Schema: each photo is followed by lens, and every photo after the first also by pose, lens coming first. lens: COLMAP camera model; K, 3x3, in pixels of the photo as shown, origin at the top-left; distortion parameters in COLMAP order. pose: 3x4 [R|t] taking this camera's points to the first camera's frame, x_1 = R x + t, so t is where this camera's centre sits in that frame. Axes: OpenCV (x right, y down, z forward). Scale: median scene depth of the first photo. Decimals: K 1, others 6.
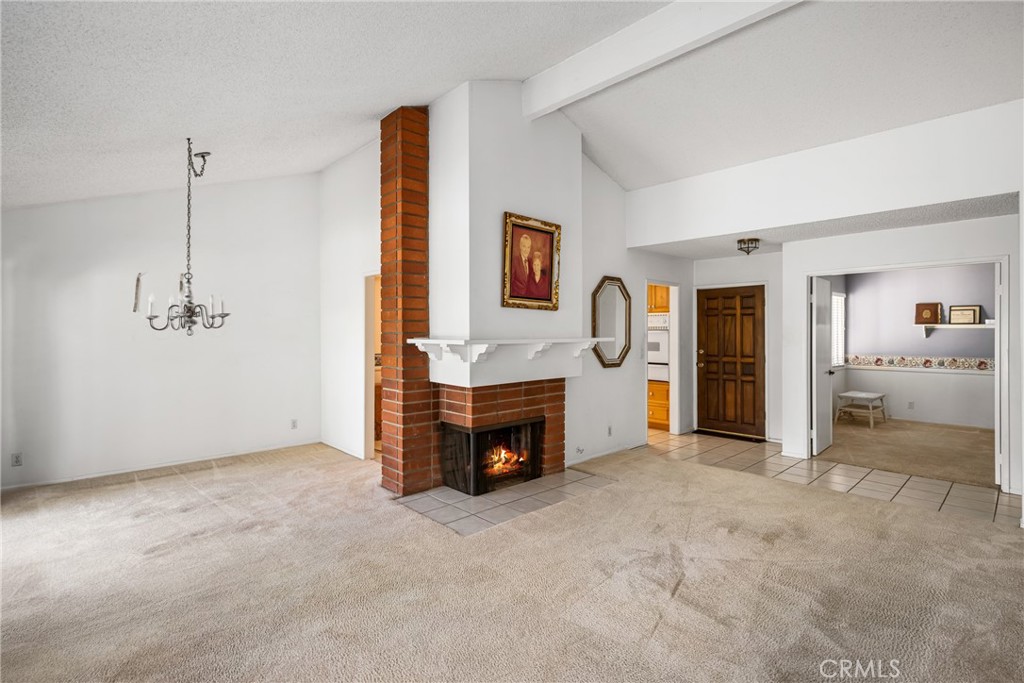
lens RADIAL K [[491.7, 0, 508.4], [0, 491.7, 331.0], [0, 0, 1]] dist [0.001229, 0.000112]
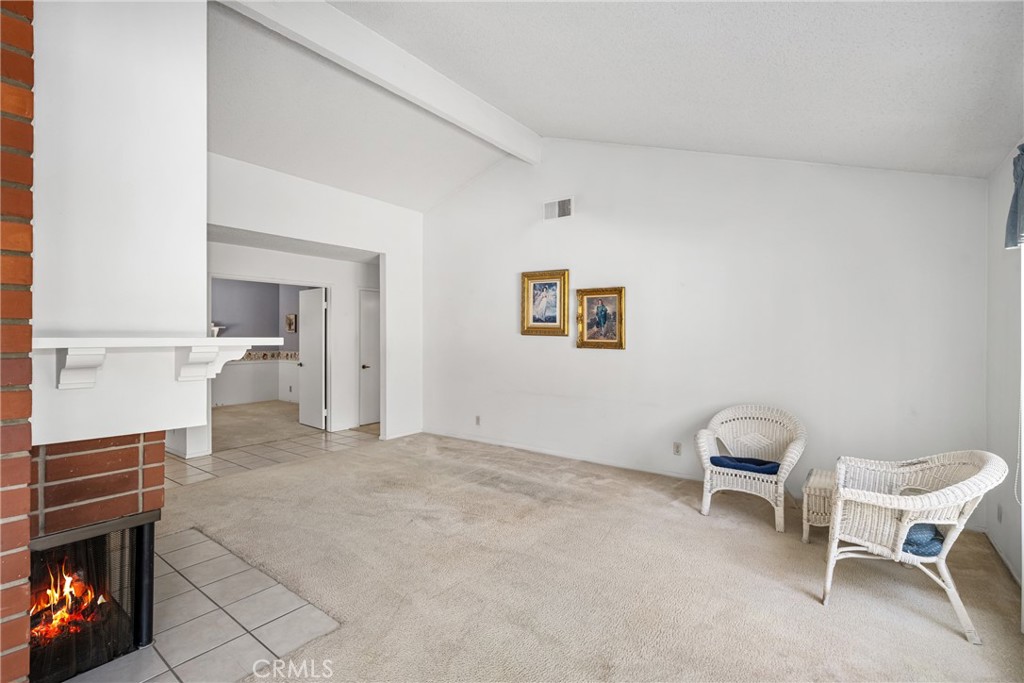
lens RADIAL K [[462.8, 0, 512.0], [0, 462.8, 341.5], [0, 0, 1]] dist [0.001977, -0.000309]
pose [[-0.164124, -0.009655, 0.986392, -0.556536], [-0.000945, 0.999953, 0.009631, 0.016360], [-0.986439, 0.000648, -0.164125, 0.650965]]
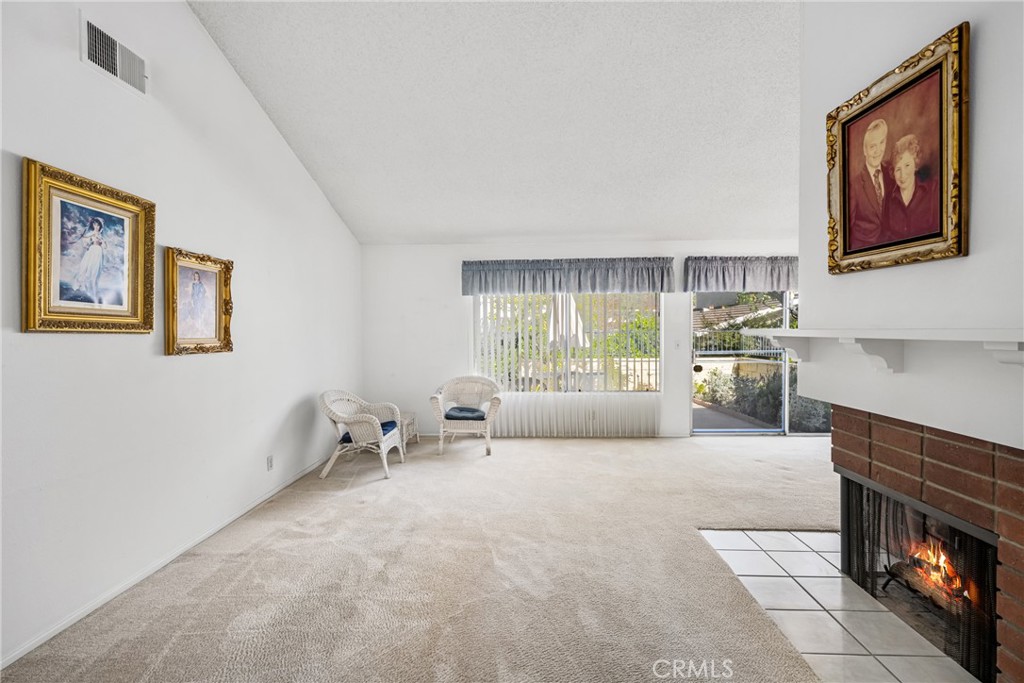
lens RADIAL K [[462.8, 0, 512.0], [0, 462.8, 341.5], [0, 0, 1]] dist [0.001977, -0.000309]
pose [[-0.709082, 0.026610, -0.704624, 0.618074], [0.009688, 0.999561, 0.027999, 0.011146], [0.705059, 0.013027, -0.709029, 1.047651]]
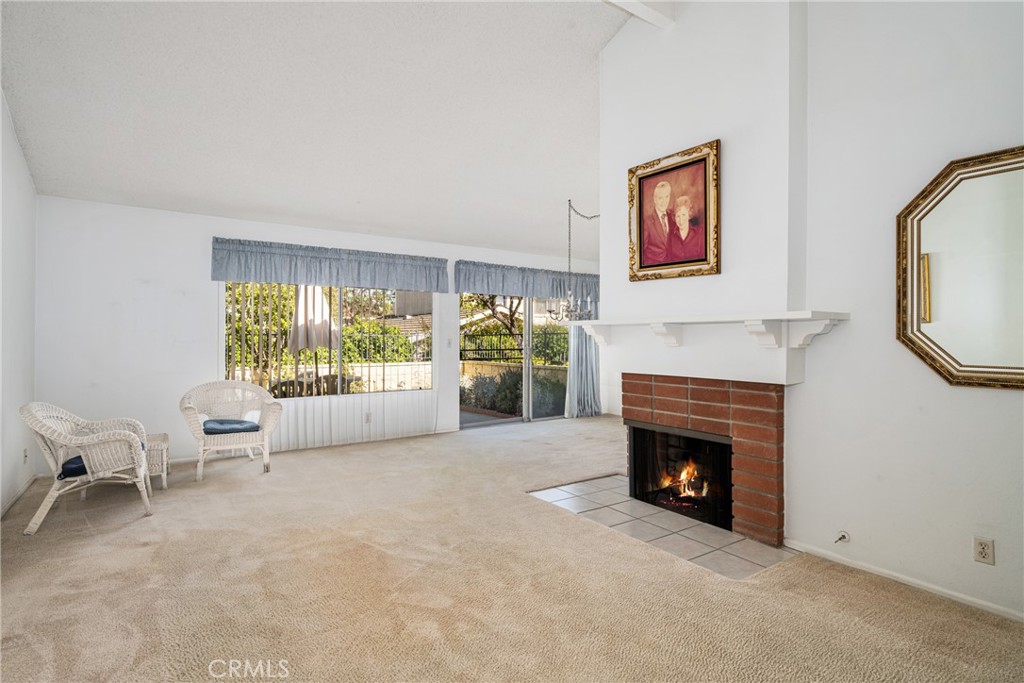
lens RADIAL K [[515.0, 0, 513.9], [0, 515.0, 335.0], [0, 0, 1]] dist [0.002779, 0.000342]
pose [[-0.144918, -0.004802, -0.989432, 0.832741], [-0.001089, 0.999988, -0.004694, 0.043612], [0.989443, 0.000397, -0.144921, 0.864836]]
